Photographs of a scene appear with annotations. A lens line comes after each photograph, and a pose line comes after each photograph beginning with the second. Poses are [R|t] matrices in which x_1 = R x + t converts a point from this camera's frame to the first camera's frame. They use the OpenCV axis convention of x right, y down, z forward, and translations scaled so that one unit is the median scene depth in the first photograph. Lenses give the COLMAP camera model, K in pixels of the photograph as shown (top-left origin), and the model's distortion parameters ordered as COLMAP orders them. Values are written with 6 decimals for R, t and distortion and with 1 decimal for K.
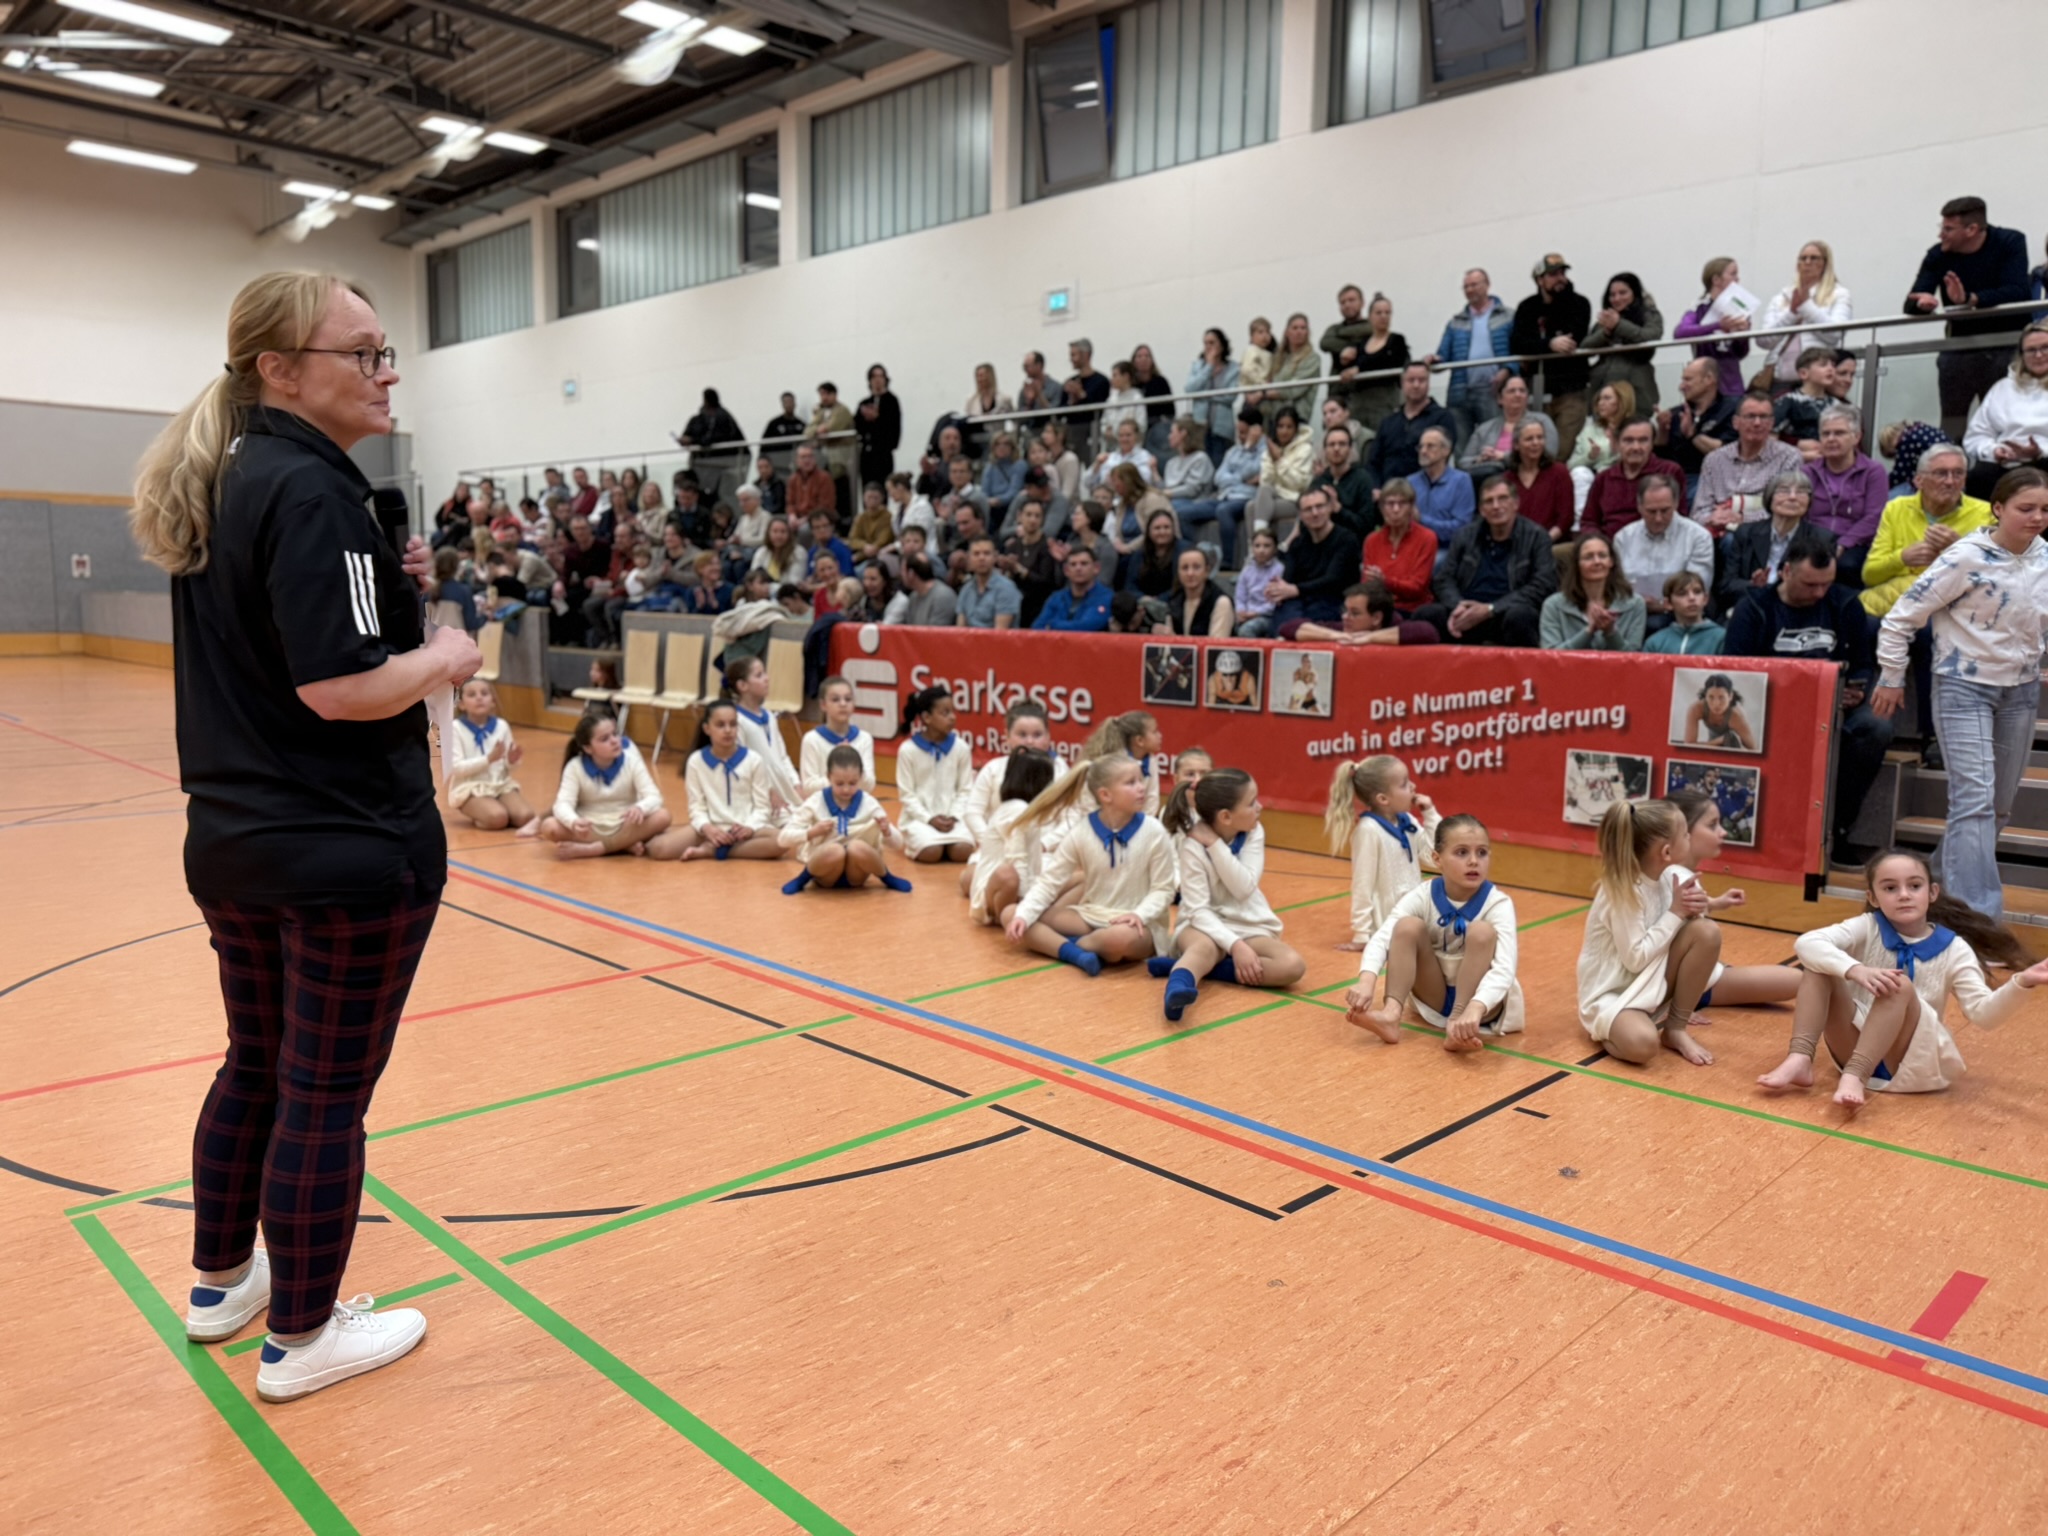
lens RADIAL K [[1435.7, 0, 1024.0], [0, 1435.7, 768.0], [0, 0, 1]] dist [0.052496, -0.055032]
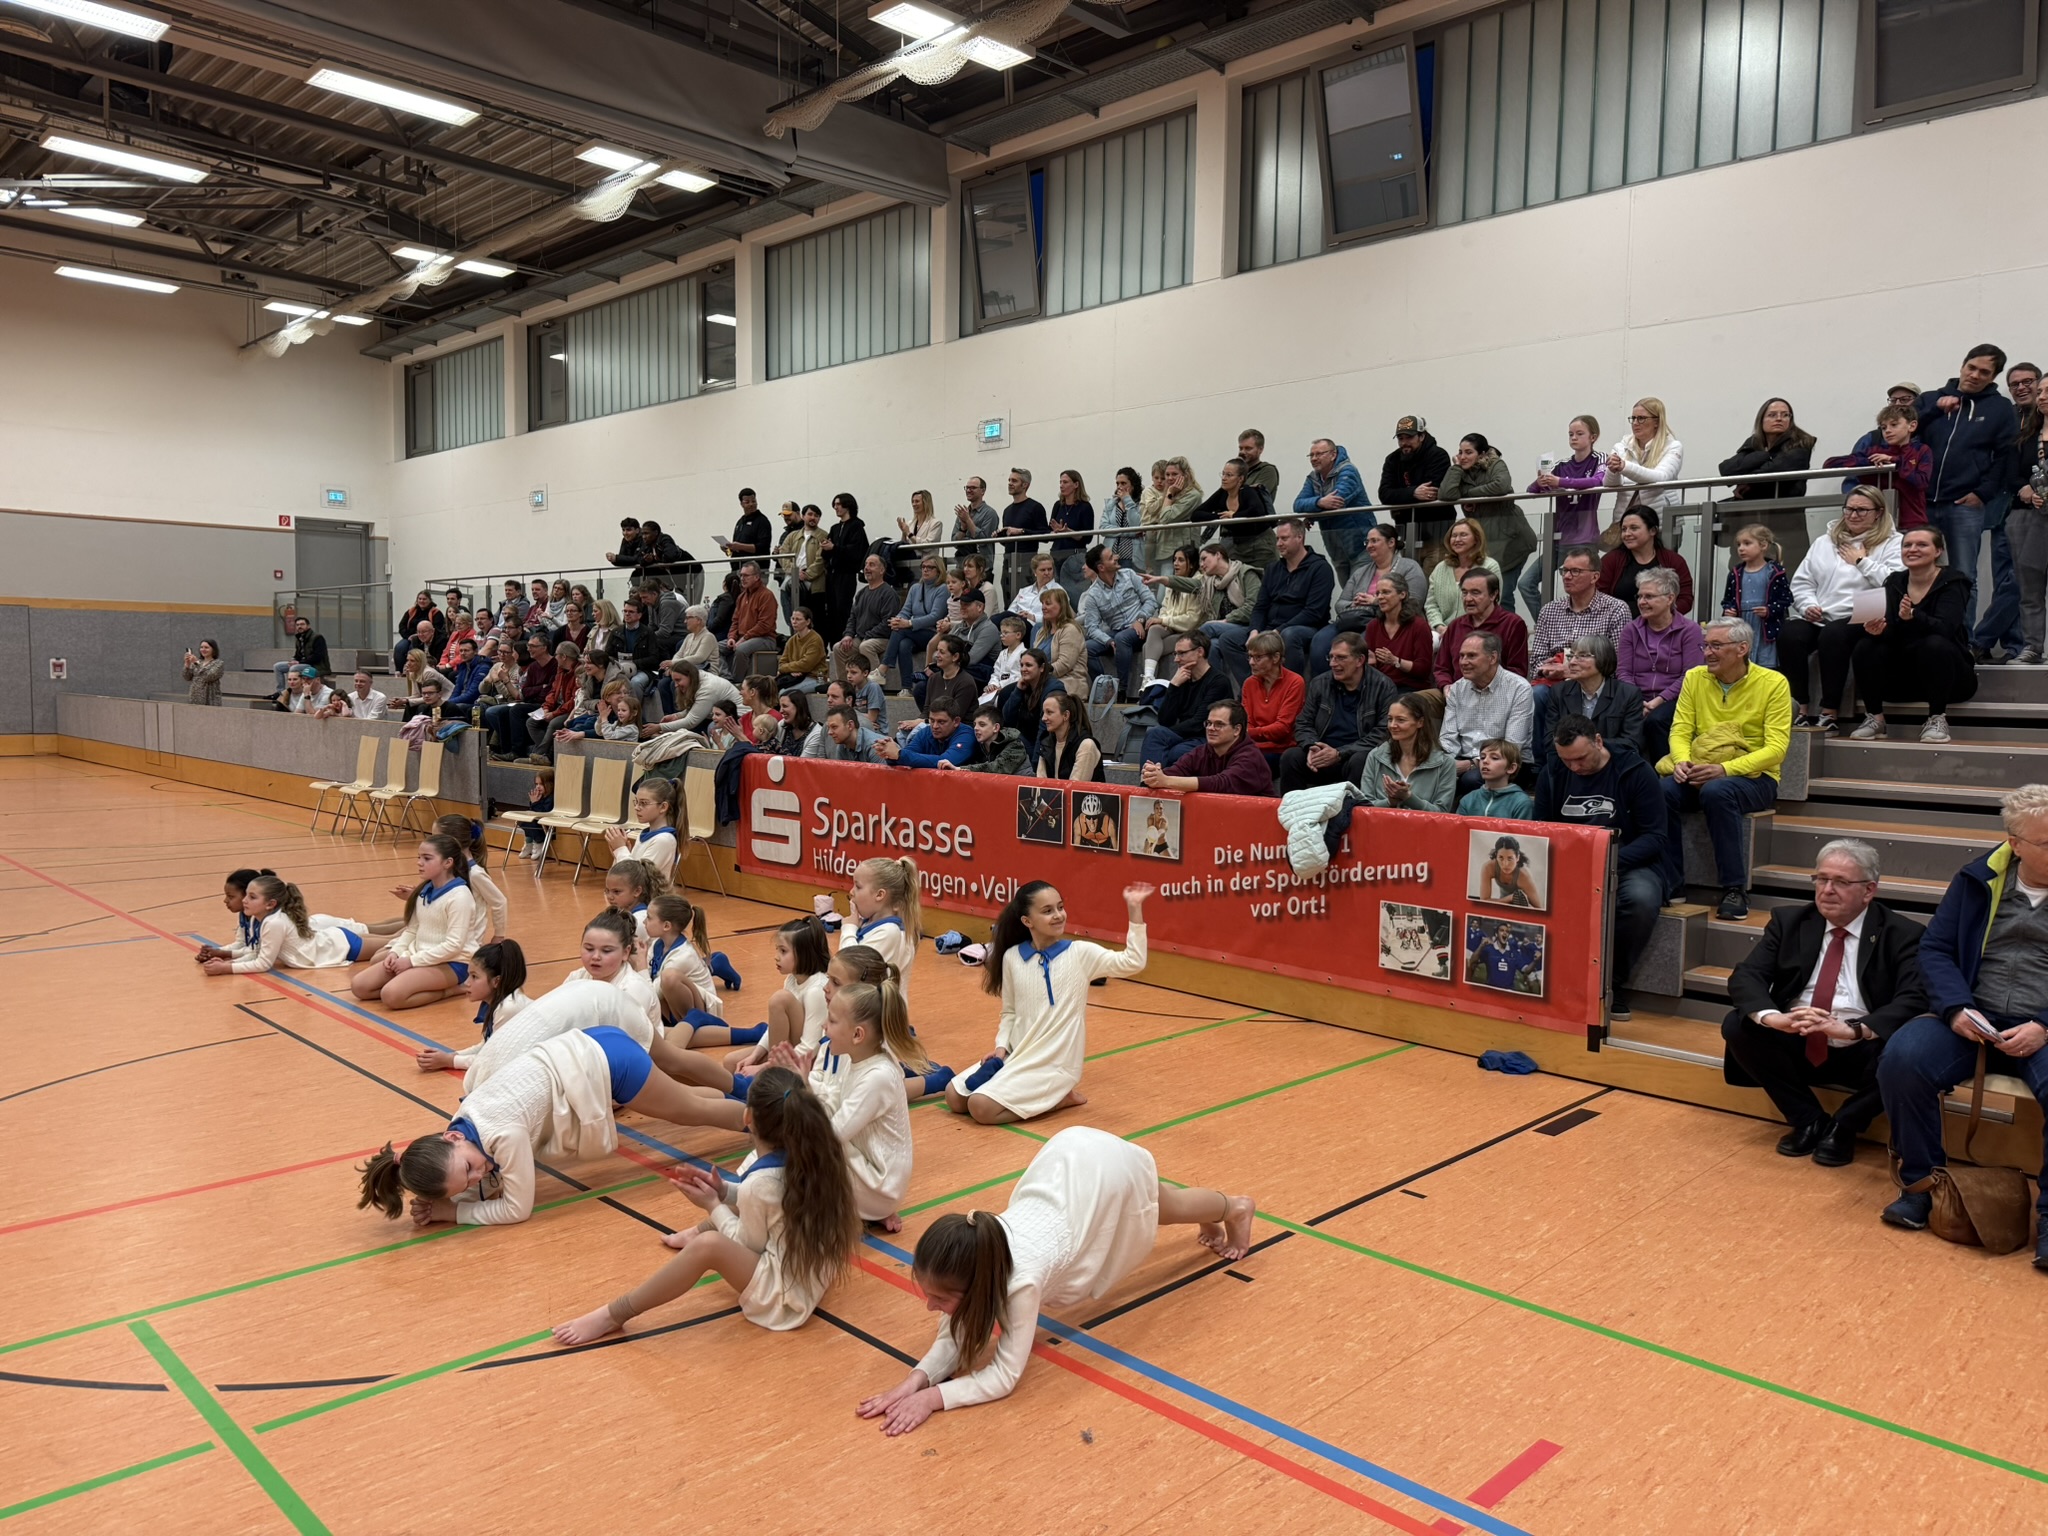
lens RADIAL K [[1422.8, 0, 1011.9], [0, 1422.8, 789.3], [0, 0, 1]] dist [0.079394, -0.091004]
pose [[0.999994, 0.002276, -0.002728, 0.066489], [-0.002384, 0.999198, -0.039963, -0.033470], [0.002635, 0.039969, 0.999197, -0.043450]]
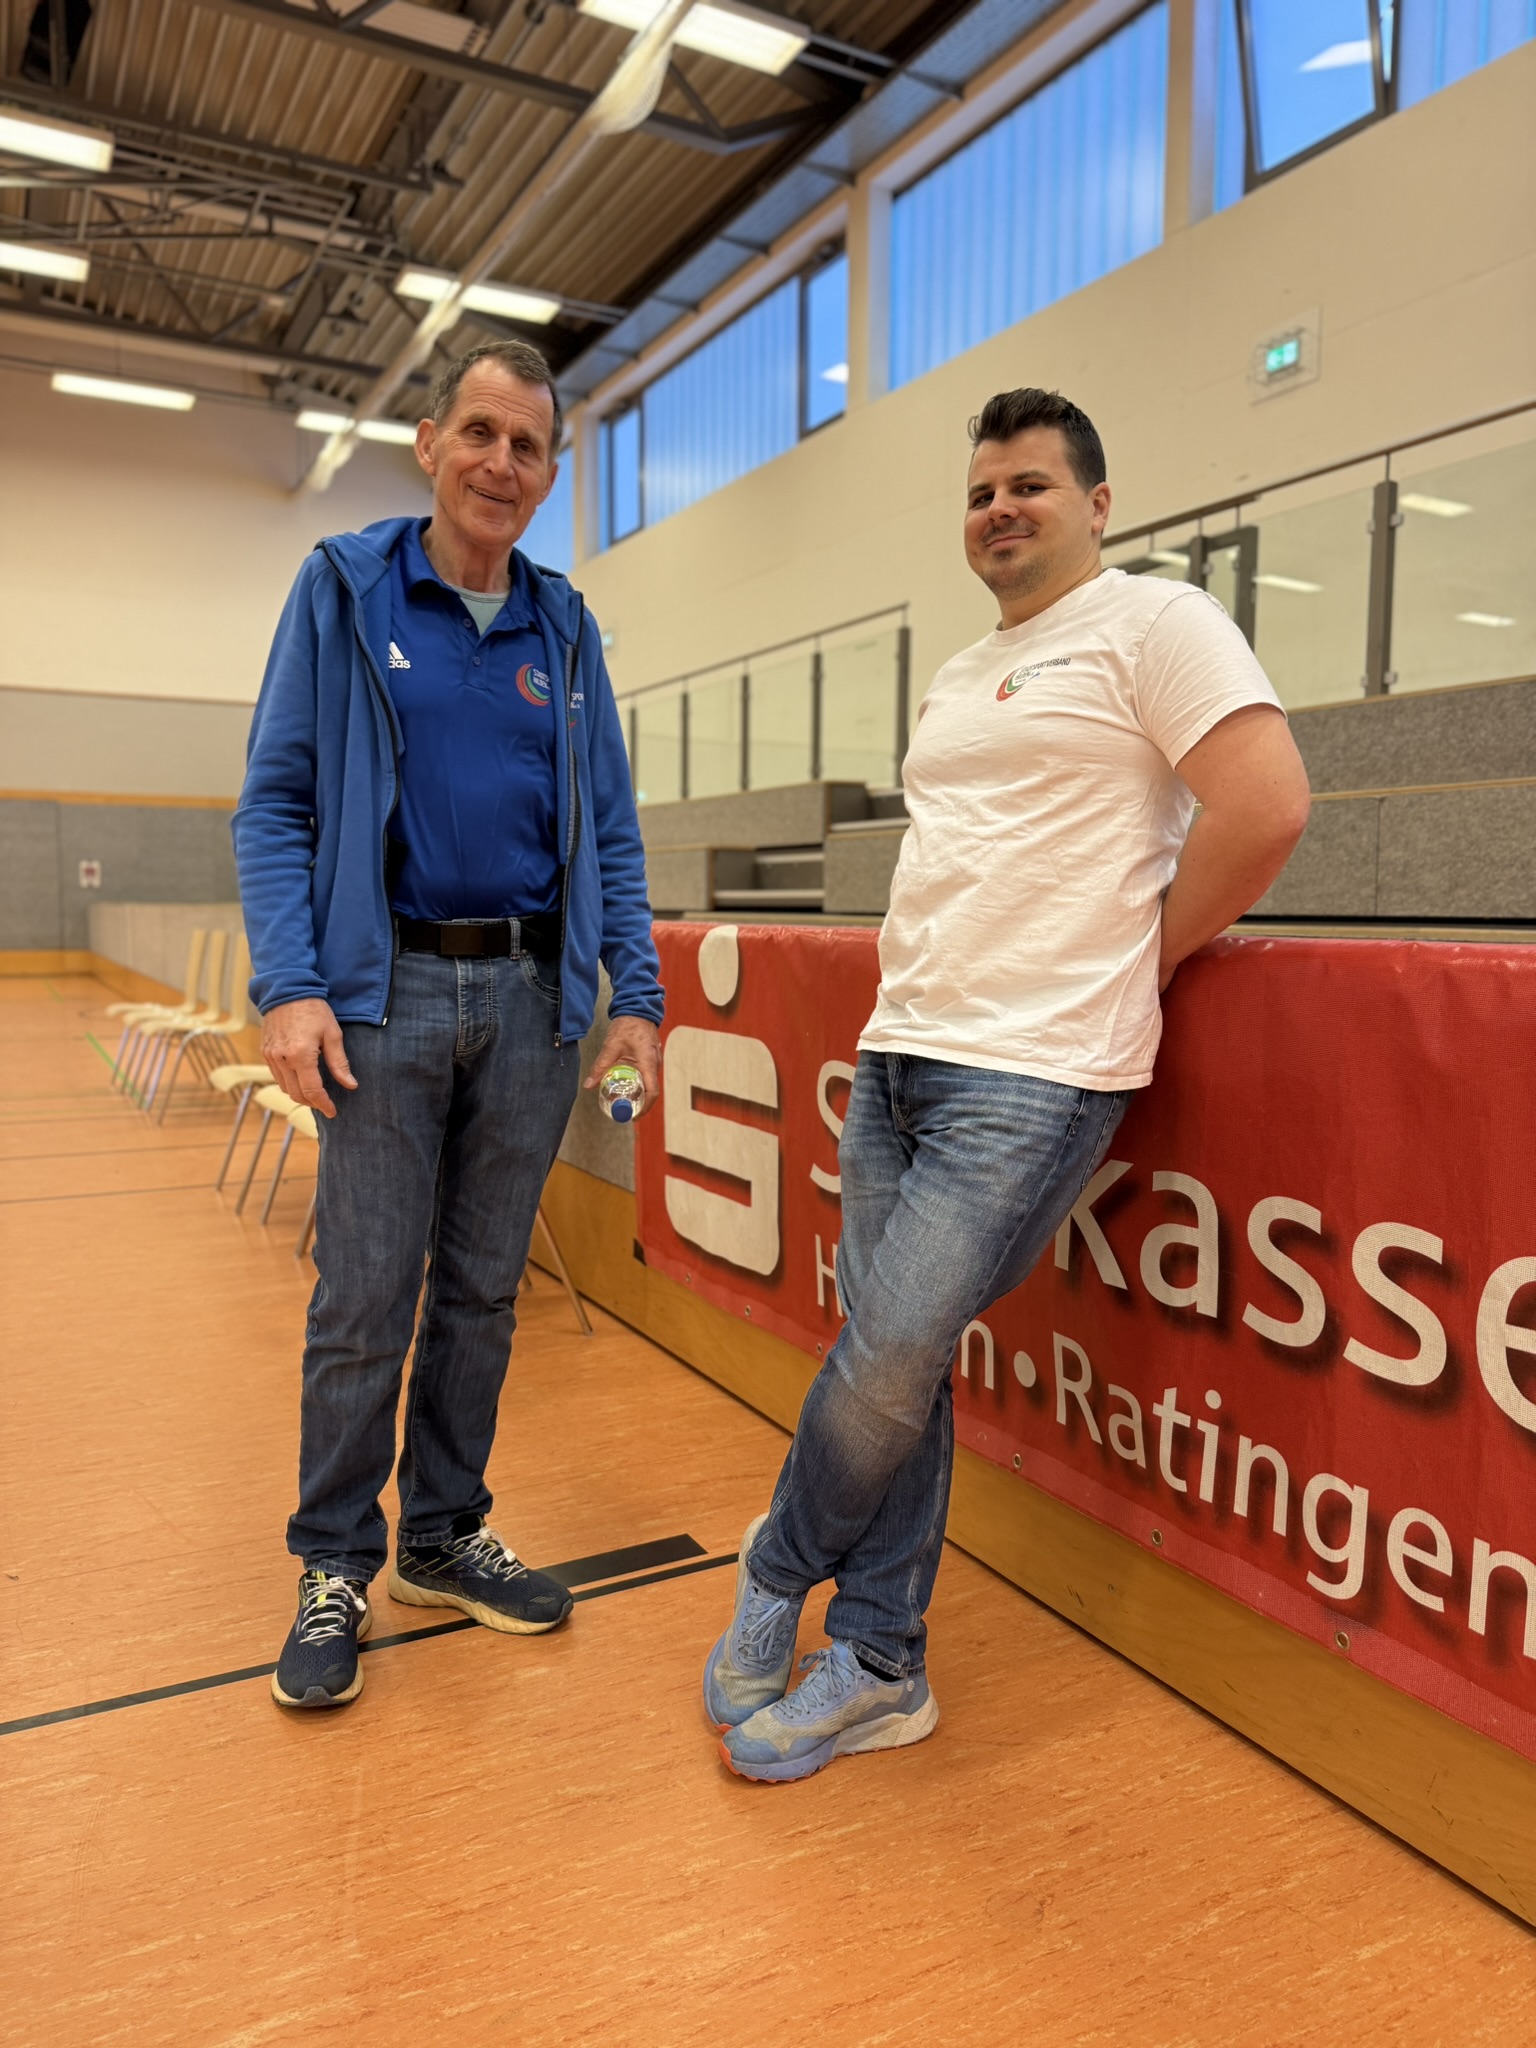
lens RADIAL K [[1422.8, 0, 778.2], [0, 1422.8, 1031.7], [0, 0, 1]] dist [0.079394, -0.091004]
pose [[0.959255, 0.016840, -0.282038, -0.002003], [-0.027113, 0.999102, -0.032558, -0.063422], [0.281237, 0.038878, 0.958851, 0.676114]]
